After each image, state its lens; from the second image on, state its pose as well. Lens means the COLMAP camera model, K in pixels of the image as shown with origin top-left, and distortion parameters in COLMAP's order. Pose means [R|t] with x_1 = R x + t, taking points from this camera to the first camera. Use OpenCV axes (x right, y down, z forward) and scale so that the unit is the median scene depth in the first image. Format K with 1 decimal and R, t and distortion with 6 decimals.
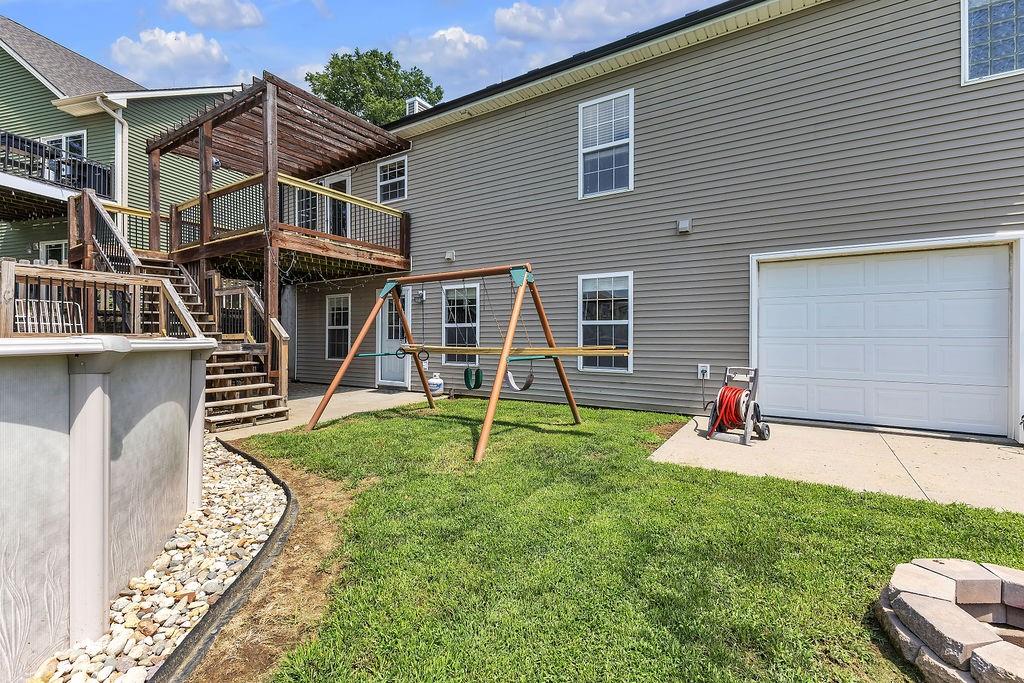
lens RADIAL K [[452.4, 0, 513.2], [0, 452.4, 338.8], [0, 0, 1]] dist [0.007759, -0.001194]
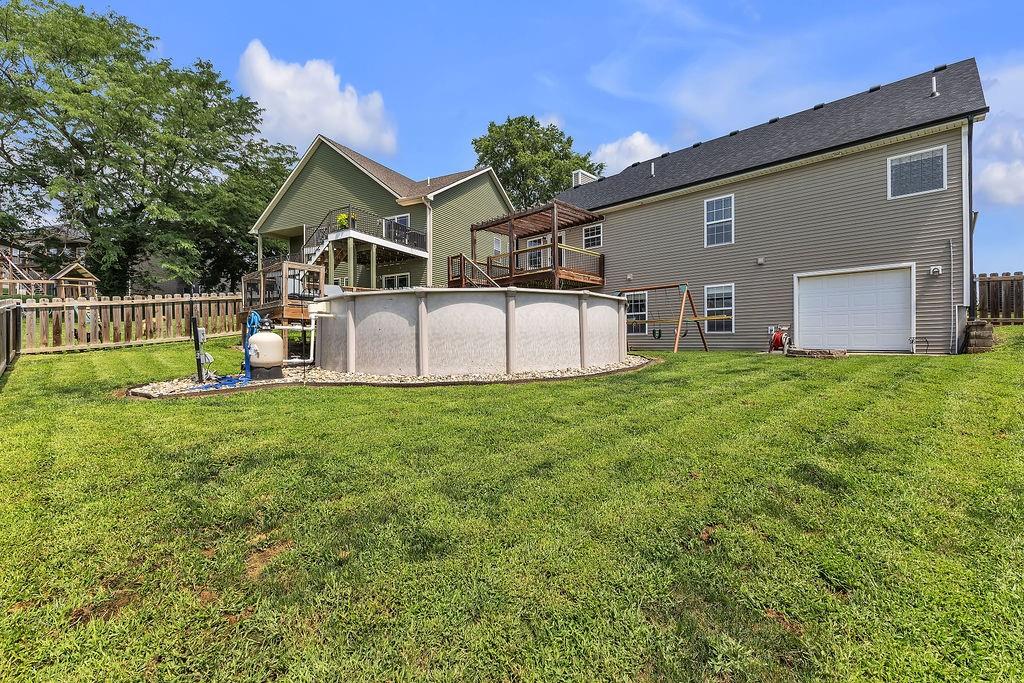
lens RADIAL K [[452.4, 0, 507.1], [0, 452.4, 342.4], [0, 0, 1]] dist [0.007759, -0.001194]
pose [[0.977149, -0.003029, -0.212534, -0.221424], [0.000788, 0.999943, -0.010630, 0.101883], [0.212554, 0.010220, 0.977096, -0.887782]]
